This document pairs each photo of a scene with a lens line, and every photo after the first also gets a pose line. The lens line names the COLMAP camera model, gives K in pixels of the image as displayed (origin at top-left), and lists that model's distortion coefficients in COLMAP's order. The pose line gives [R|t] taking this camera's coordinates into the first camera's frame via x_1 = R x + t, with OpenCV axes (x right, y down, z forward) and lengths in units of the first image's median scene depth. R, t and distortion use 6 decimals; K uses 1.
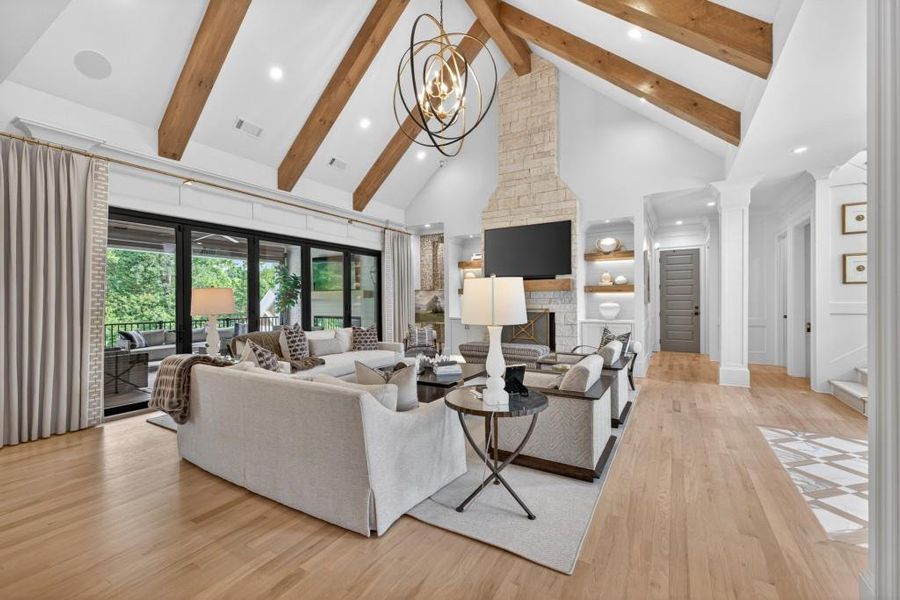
lens RADIAL K [[382.0, 0, 451.4], [0, 382.0, 300.8], [0, 0, 1]] dist [0.005506, -0.001977]
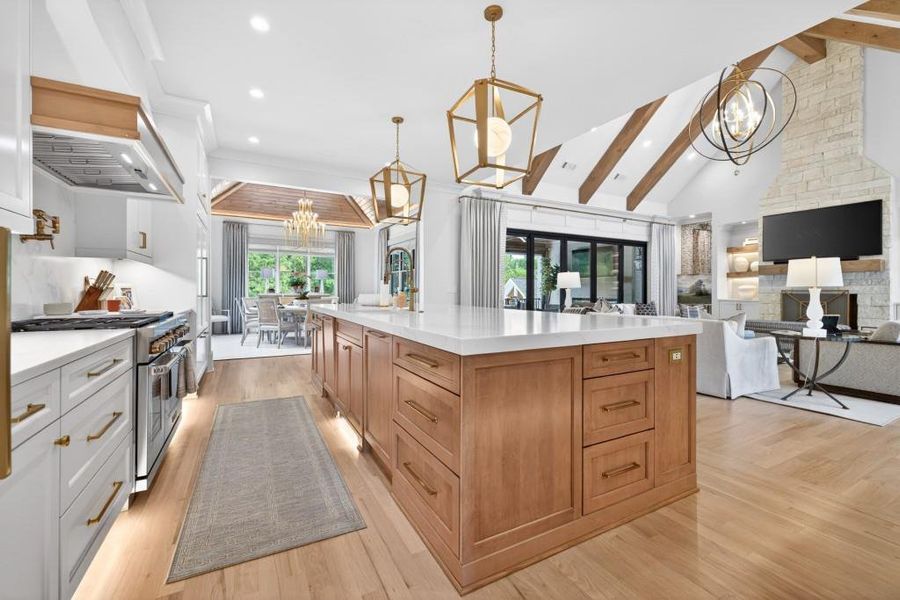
lens RADIAL K [[382.0, 0, 443.1], [0, 382.0, 291.7], [0, 0, 1]] dist [0.005506, -0.001977]
pose [[0.854746, 0.006925, -0.519000, -0.128250], [-0.006060, 0.999976, 0.003361, 0.027585], [0.519011, 0.000272, 0.854767, -0.397455]]
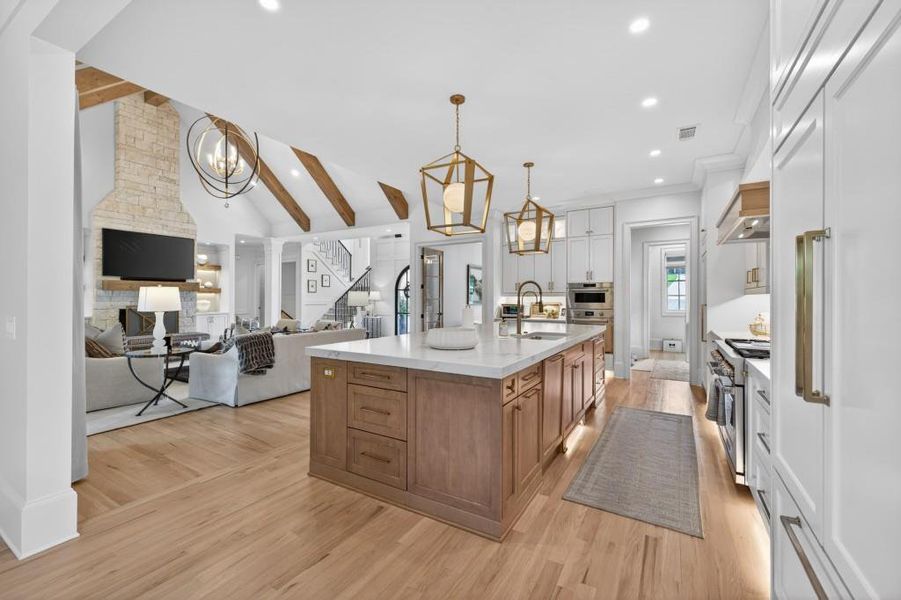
lens RADIAL K [[382.4, 0, 448.7], [0, 382.4, 298.3], [0, 0, 1]] dist [0.005506, -0.001977]
pose [[0.016161, 0.006959, 0.999845, -0.968165], [-0.004108, 0.999968, -0.006894, 0.003722], [-0.999861, -0.003996, 0.016189, 0.072105]]
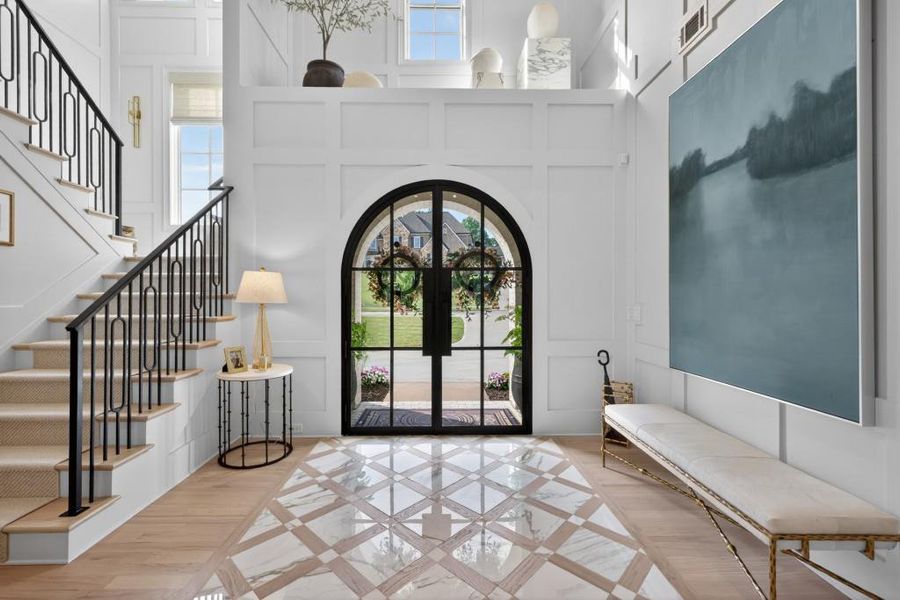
lens RADIAL K [[382.0, 0, 447.4], [0, 382.0, 299.5], [0, 0, 1]] dist [0.005506, -0.001977]
pose [[-0.529677, 0.002853, 0.848195, 0.275009], [0.002019, 0.999996, -0.002103, -0.003762], [-0.848197, 0.000599, -0.529681, 0.498587]]
